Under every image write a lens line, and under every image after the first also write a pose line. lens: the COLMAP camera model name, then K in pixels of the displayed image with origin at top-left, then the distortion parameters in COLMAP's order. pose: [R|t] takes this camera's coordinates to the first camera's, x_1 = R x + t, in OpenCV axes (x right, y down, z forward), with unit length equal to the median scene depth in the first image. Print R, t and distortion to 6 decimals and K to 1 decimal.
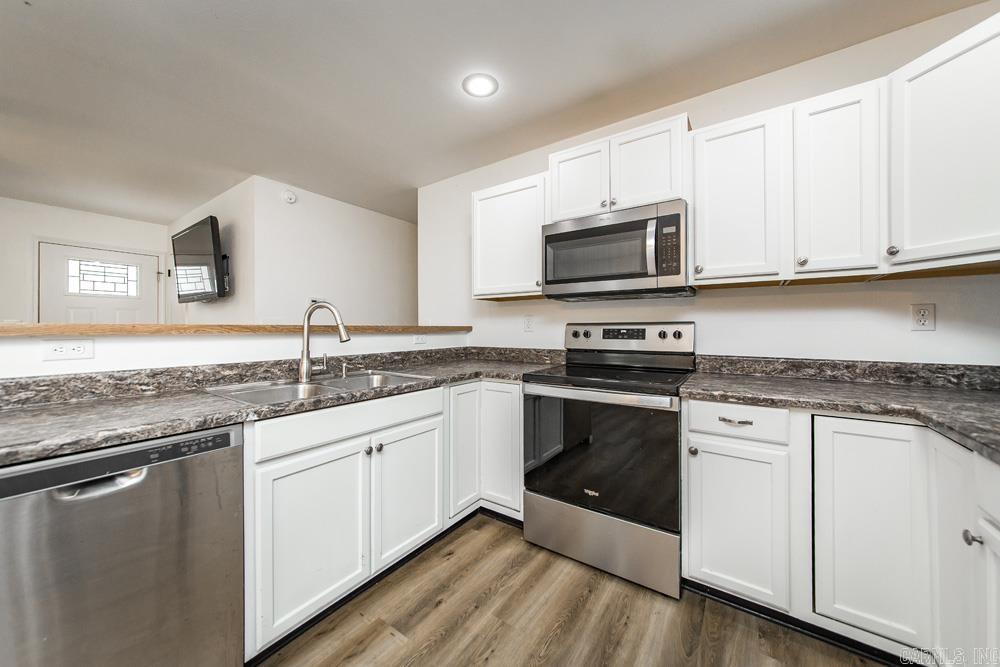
lens RADIAL K [[360.0, 0, 502.6], [0, 360.0, 325.6], [0, 0, 1]] dist [-0.002723, 0.000683]
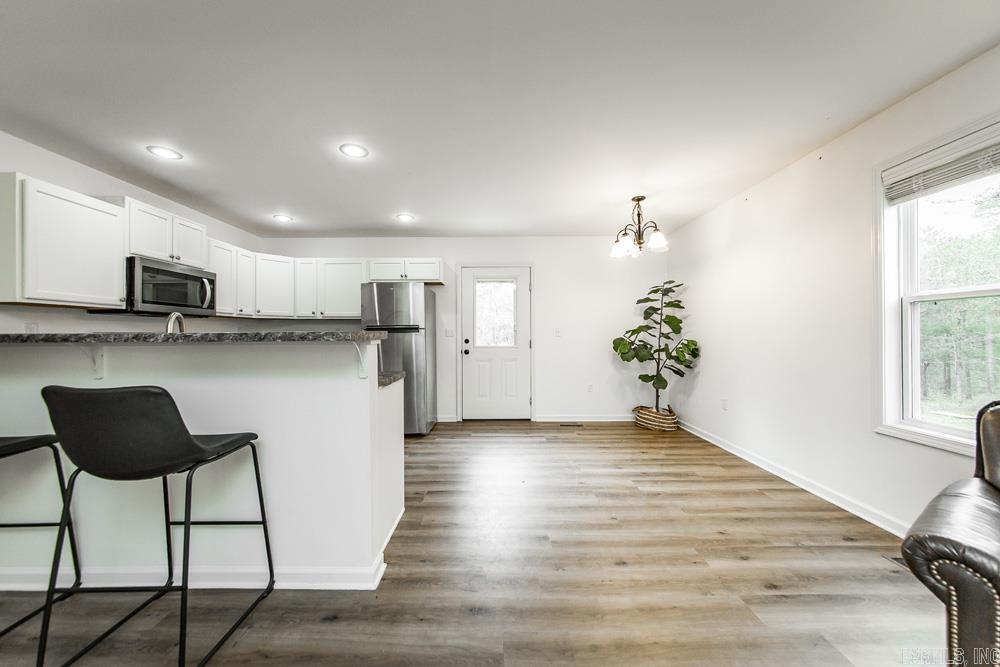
lens RADIAL K [[360.0, 0, 493.8], [0, 360.0, 333.1], [0, 0, 1]] dist [-0.002723, 0.000683]
pose [[-0.571097, 0.008400, 0.820839, -2.044710], [0.002212, 0.999960, -0.008695, 0.010807], [-0.820879, -0.003150, -0.571093, 0.857222]]
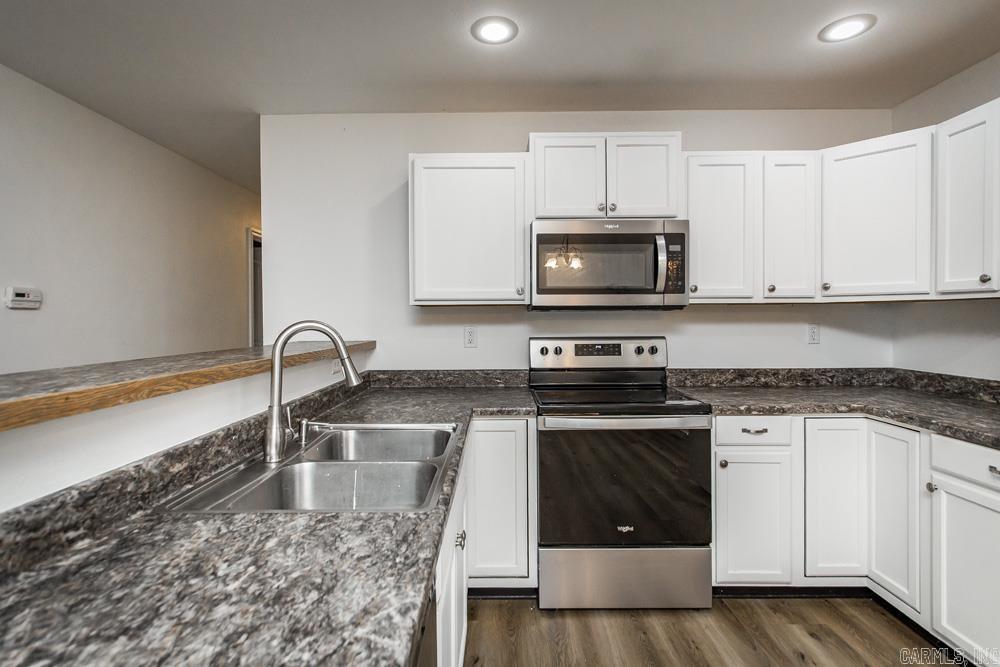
lens RADIAL K [[477.9, 0, 498.7], [0, 477.9, 324.0], [0, 0, 1]] dist [-0.000961, -0.001570]
pose [[0.823726, -0.005392, 0.566963, -0.696861], [0.000065, 0.999956, 0.009415, -0.066961], [-0.566988, -0.007718, 0.823690, 0.185402]]
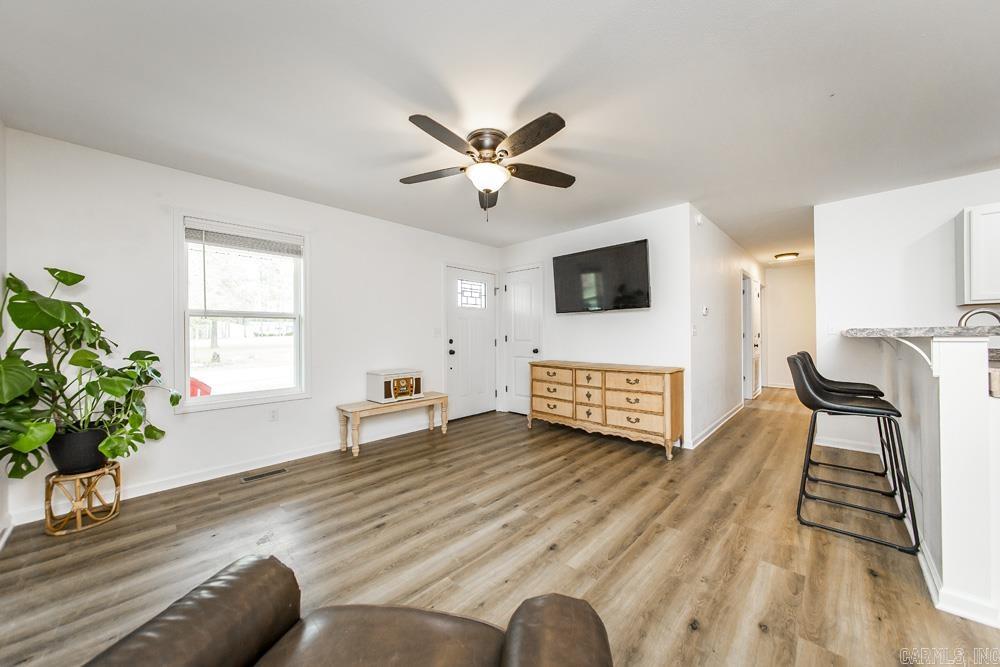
lens RADIAL K [[360.0, 0, 496.7], [0, 360.0, 337.1], [0, 0, 1]] dist [-0.002723, 0.000683]
pose [[0.988452, -0.006967, -0.151374, -1.997309], [0.009139, 0.999865, 0.013656, -0.000412], [0.151258, -0.014881, 0.988382, -0.480711]]
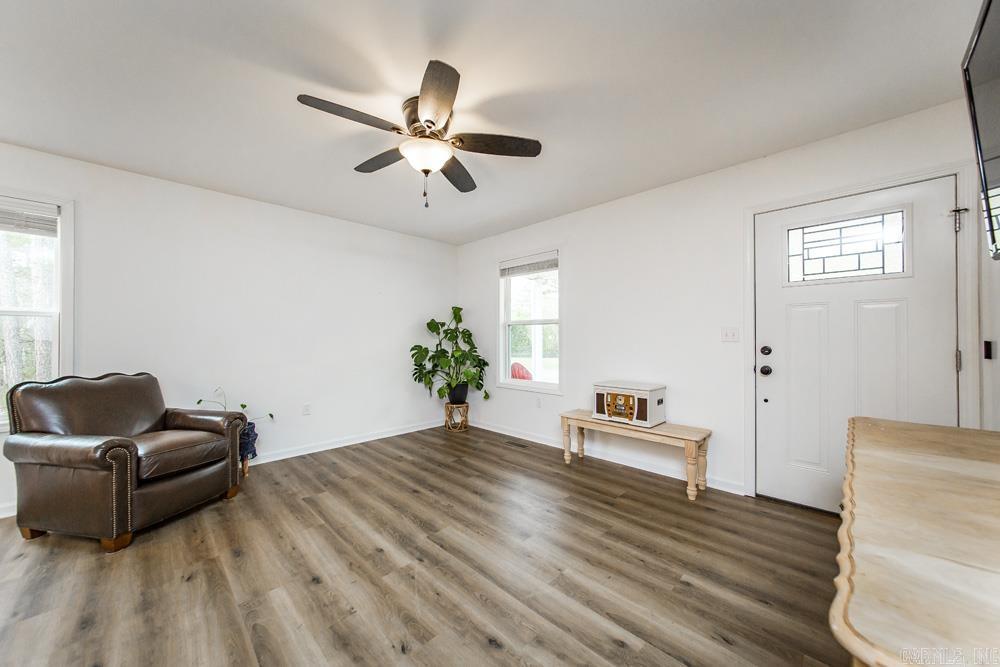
lens RADIAL K [[360.0, 0, 490.6], [0, 360.0, 337.9], [0, 0, 1]] dist [-0.002723, 0.000683]
pose [[-0.188098, -0.004616, -0.982140, -1.092860], [0.006672, 0.999960, -0.005977, 0.016077], [0.982128, -0.007678, -0.188059, 1.355566]]
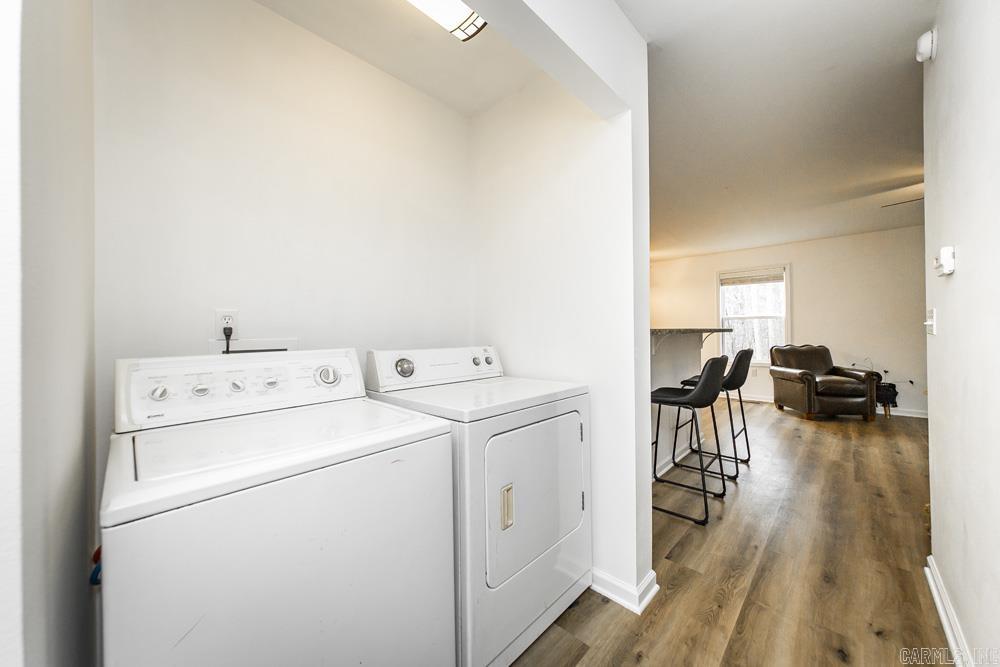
lens RADIAL K [[360.0, 0, 503.5], [0, 360.0, 329.8], [0, 0, 1]] dist [-0.002723, 0.000683]
pose [[-0.988085, 0.013453, 0.153319, -0.184100], [0.011635, 0.999851, -0.012752, 0.022833], [-0.153468, -0.010816, -0.988094, 2.946329]]
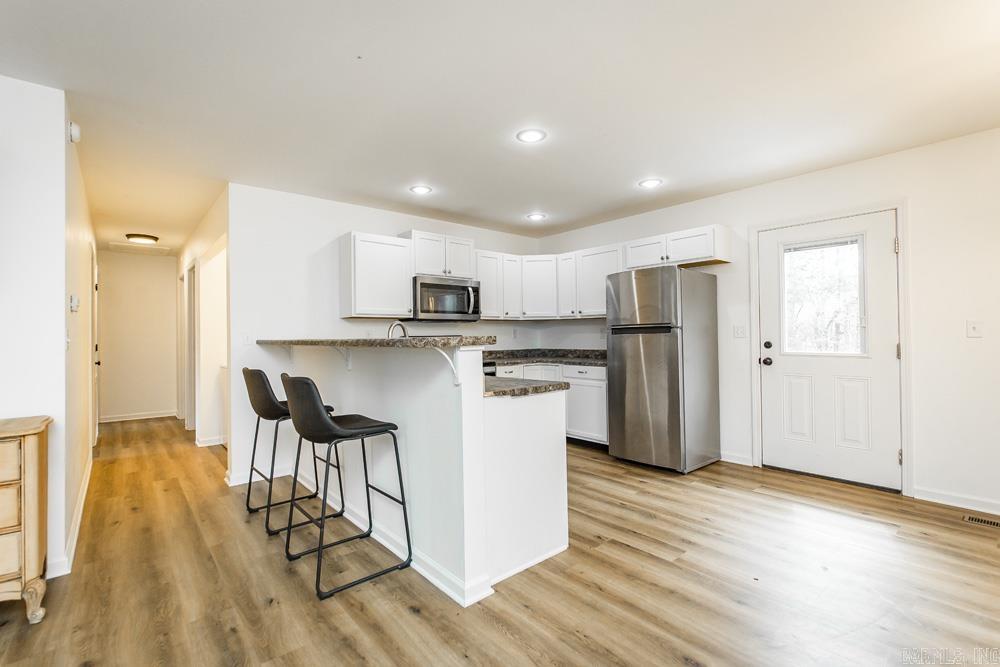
lens RADIAL K [[450.3, 0, 496.0], [0, 450.3, 330.6], [0, 0, 1]] dist [-0.001064, -0.000408]
pose [[0.255847, 0.011335, 0.966651, -2.165756], [0.006641, 0.999887, -0.013483, -0.002009], [-0.966695, 0.009869, 0.255742, 0.180999]]
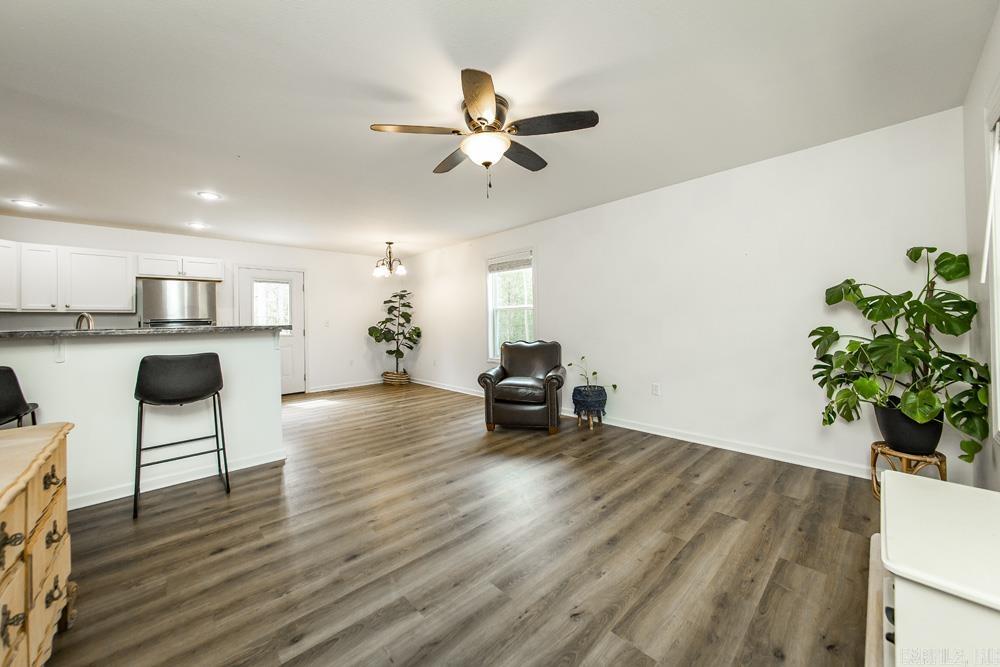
lens RADIAL K [[360.0, 0, 498.6], [0, 360.0, 318.2], [0, 0, 1]] dist [-0.002723, 0.000683]
pose [[-0.979476, 0.020149, 0.200549, -2.530933], [0.018055, 0.999762, -0.012263, 0.006033], [-0.200749, -0.008391, -0.979607, 2.165494]]
